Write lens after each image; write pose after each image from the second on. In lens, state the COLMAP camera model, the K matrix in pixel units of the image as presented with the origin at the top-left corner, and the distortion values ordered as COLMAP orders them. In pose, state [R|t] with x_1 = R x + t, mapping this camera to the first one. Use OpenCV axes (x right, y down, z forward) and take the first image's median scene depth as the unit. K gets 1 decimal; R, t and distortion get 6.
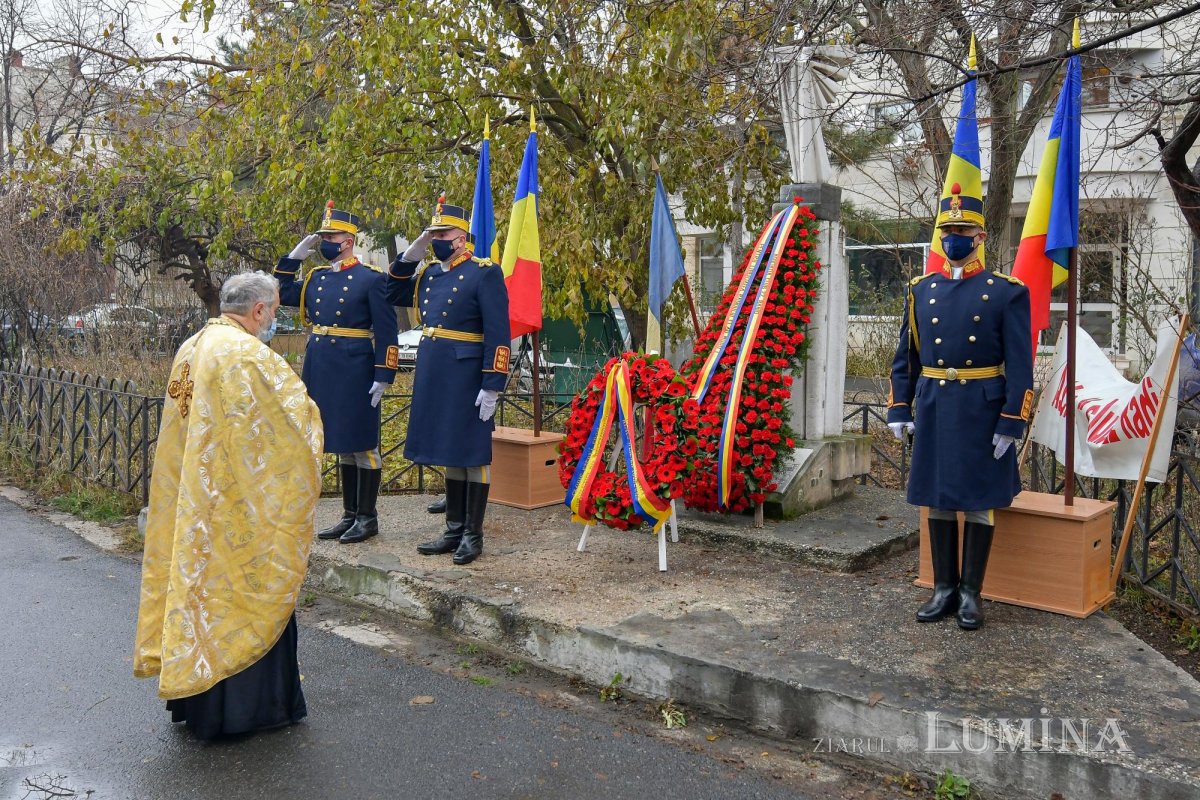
lens RADIAL K [[1109.6, 0, 543.3], [0, 1109.6, 335.3], [0, 0, 1]] dist [-0.001631, -0.003194]
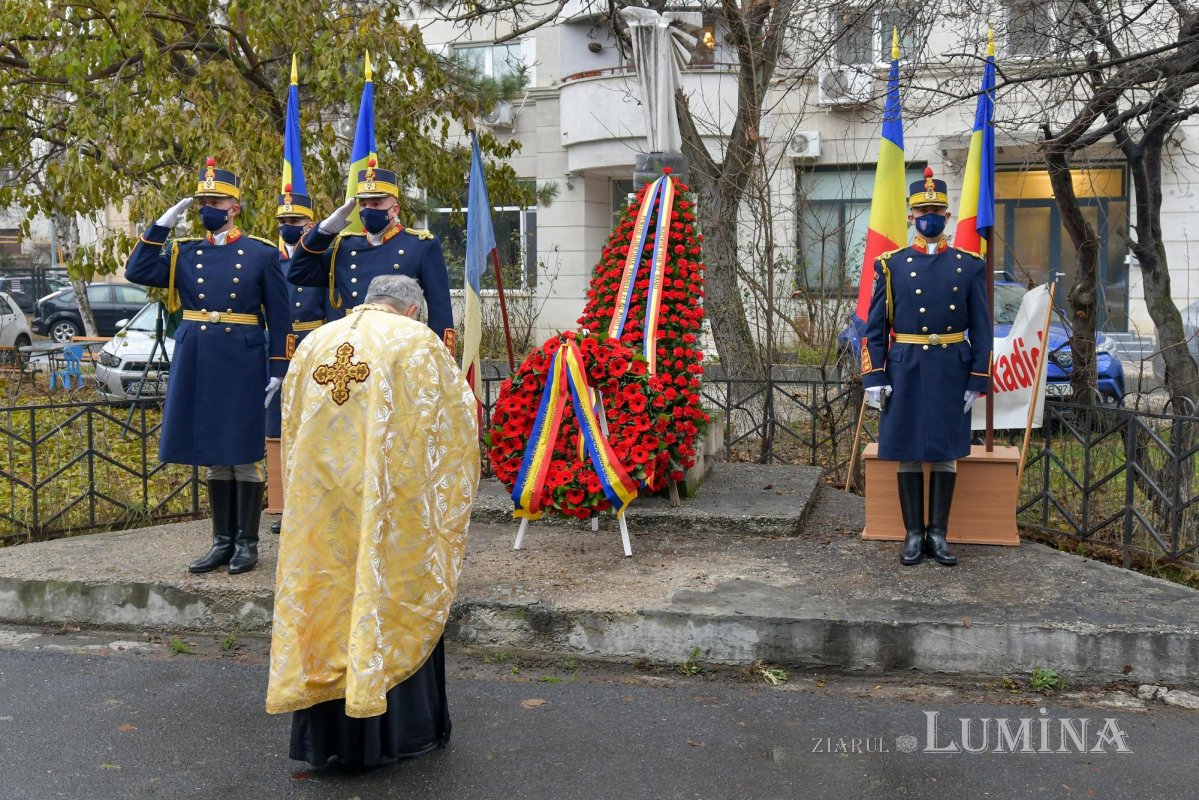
lens RADIAL K [[1402.4, 0, 632.4], [0, 1402.4, 347.1], [0, 0, 1]] dist [0.003305, -0.015605]
pose [[0.865665, -0.036329, 0.499304, -0.495890], [0.024997, 0.999256, 0.029367, -0.005343], [-0.499999, -0.012941, 0.865929, -0.057576]]
